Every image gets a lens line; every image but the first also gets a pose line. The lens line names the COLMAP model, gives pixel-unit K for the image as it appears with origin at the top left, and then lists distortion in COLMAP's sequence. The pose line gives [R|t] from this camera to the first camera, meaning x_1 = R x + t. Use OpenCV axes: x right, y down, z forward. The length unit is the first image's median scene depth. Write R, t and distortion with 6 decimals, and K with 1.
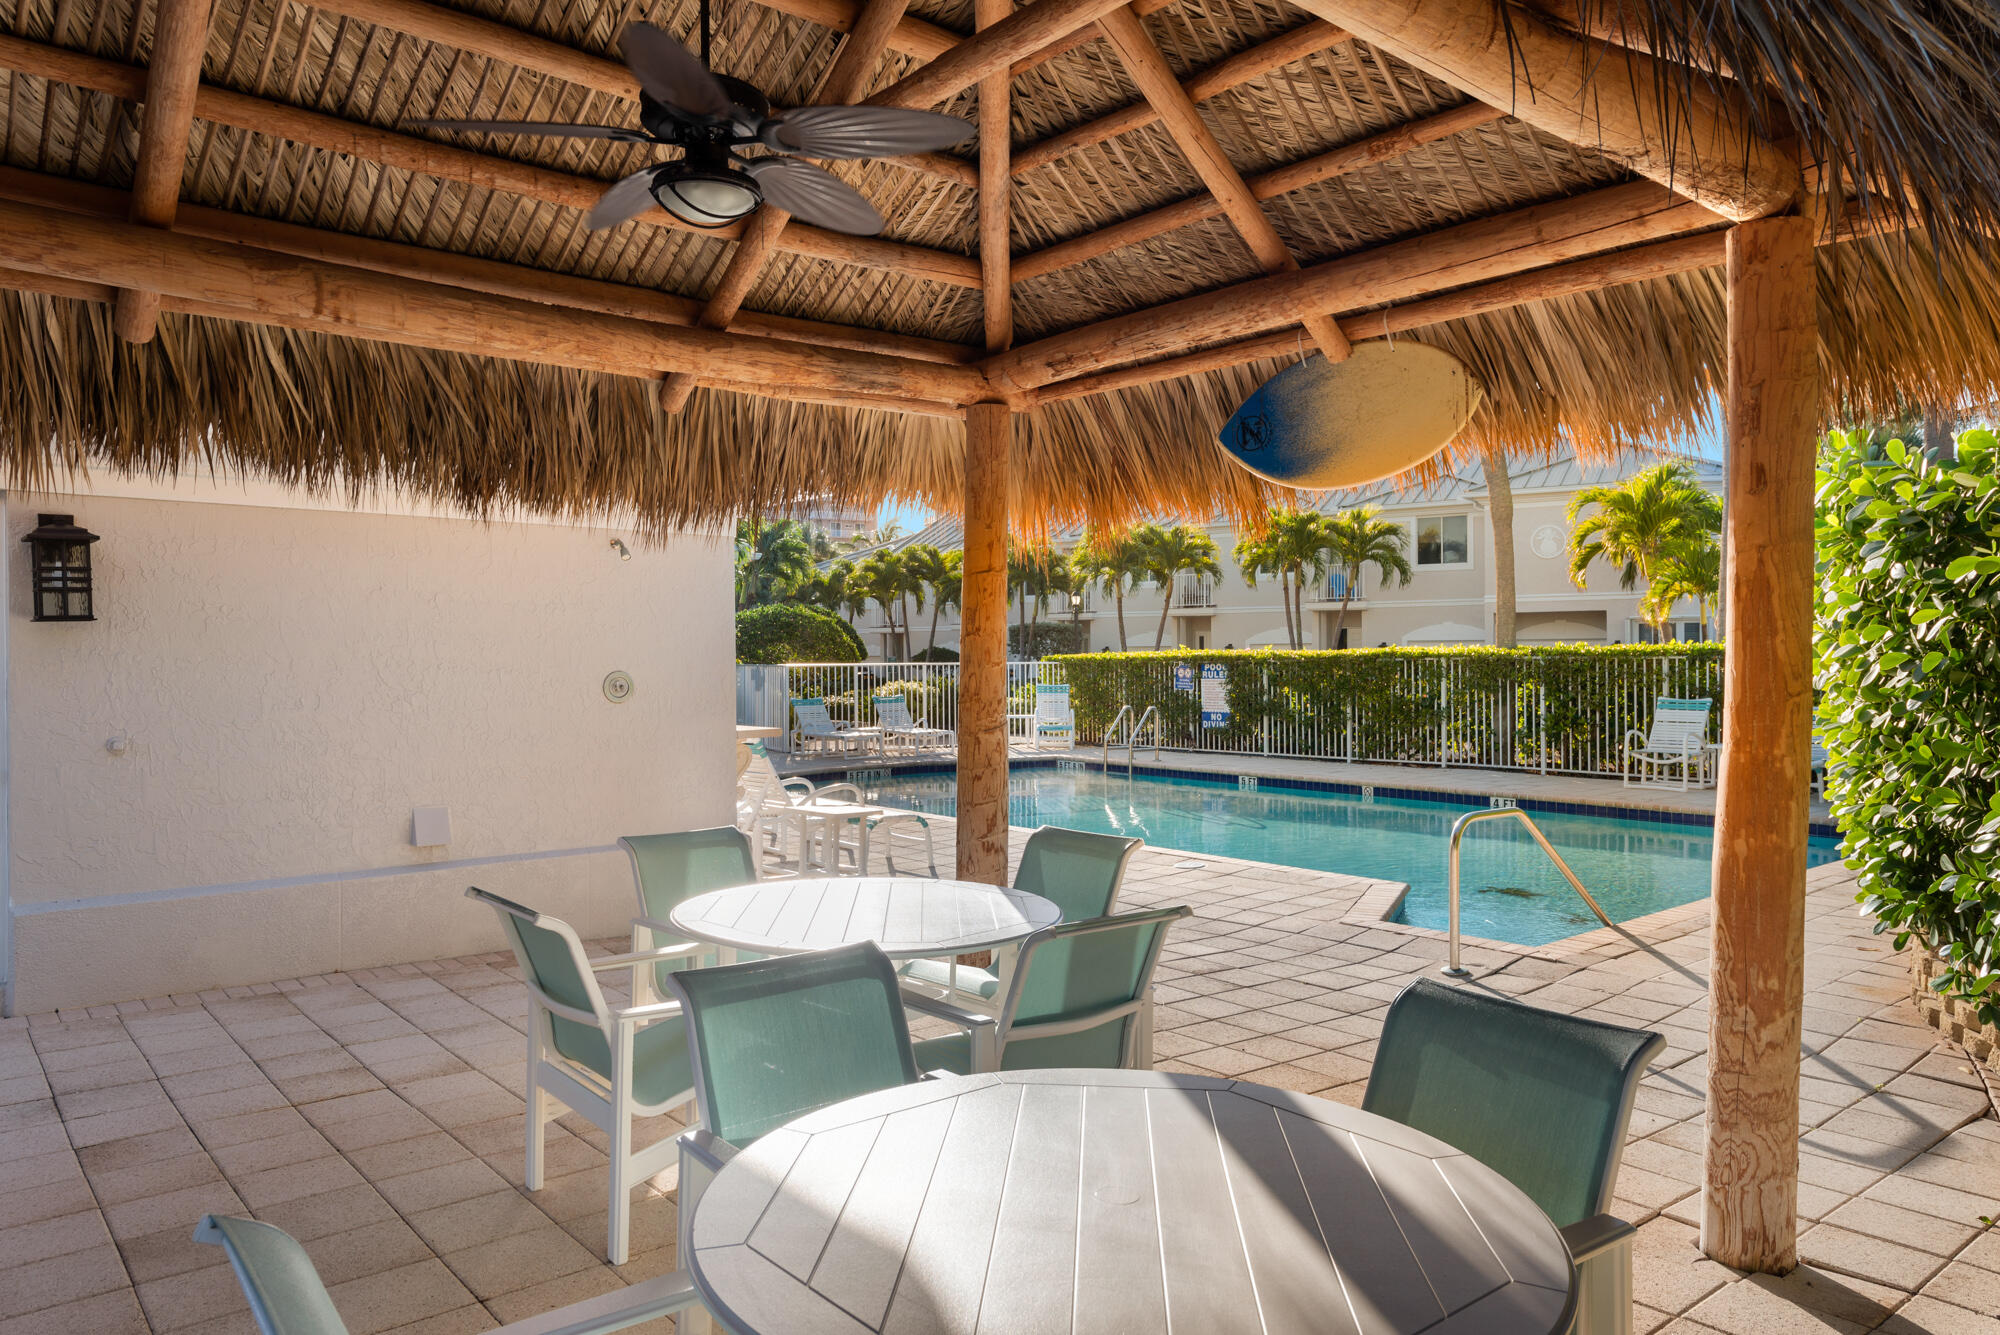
lens RADIAL K [[1331.2, 0, 995.0], [0, 1331.2, 664.7], [0, 0, 1]] dist [0.005875, 0.000685]
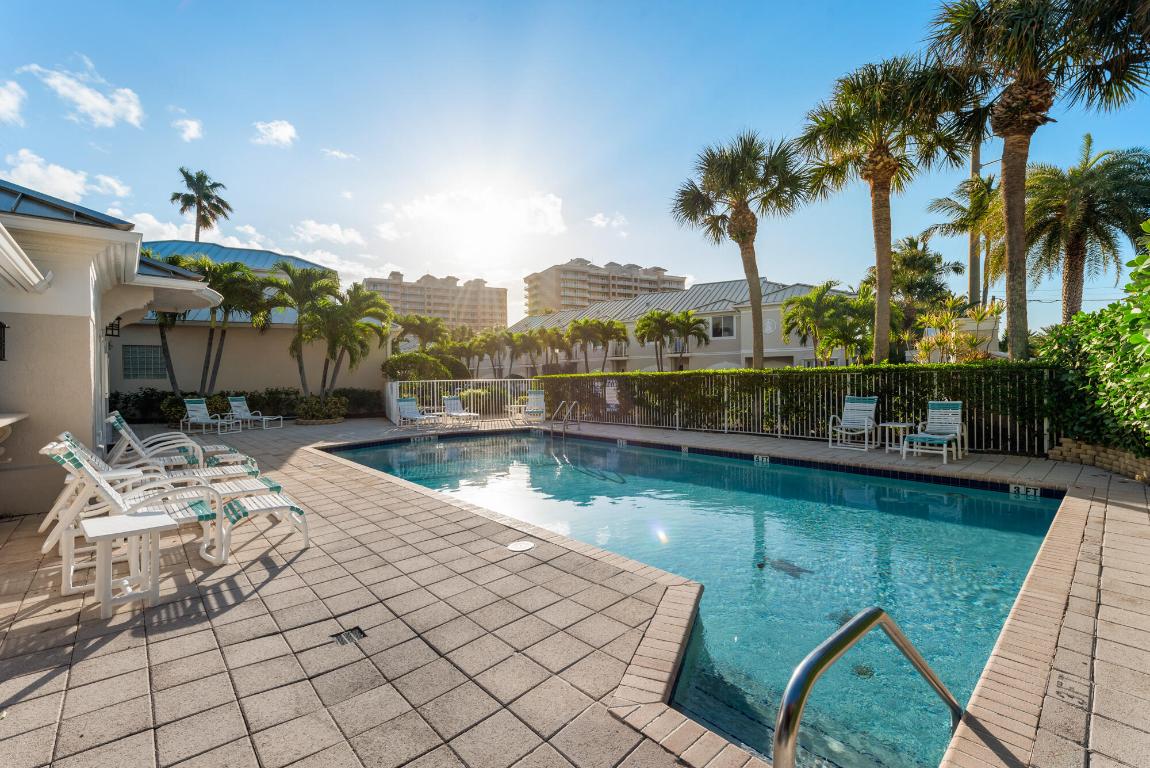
lens RADIAL K [[502.7, 0, 576.0], [0, 502.7, 379.4], [0, 0, 1]] dist [0.000245, -0.000176]
pose [[0.999141, -0.005855, 0.041031, 0.083513], [0.006031, 0.999973, -0.004180, 0.002280], [-0.041005, 0.004424, 0.999149, 0.259762]]
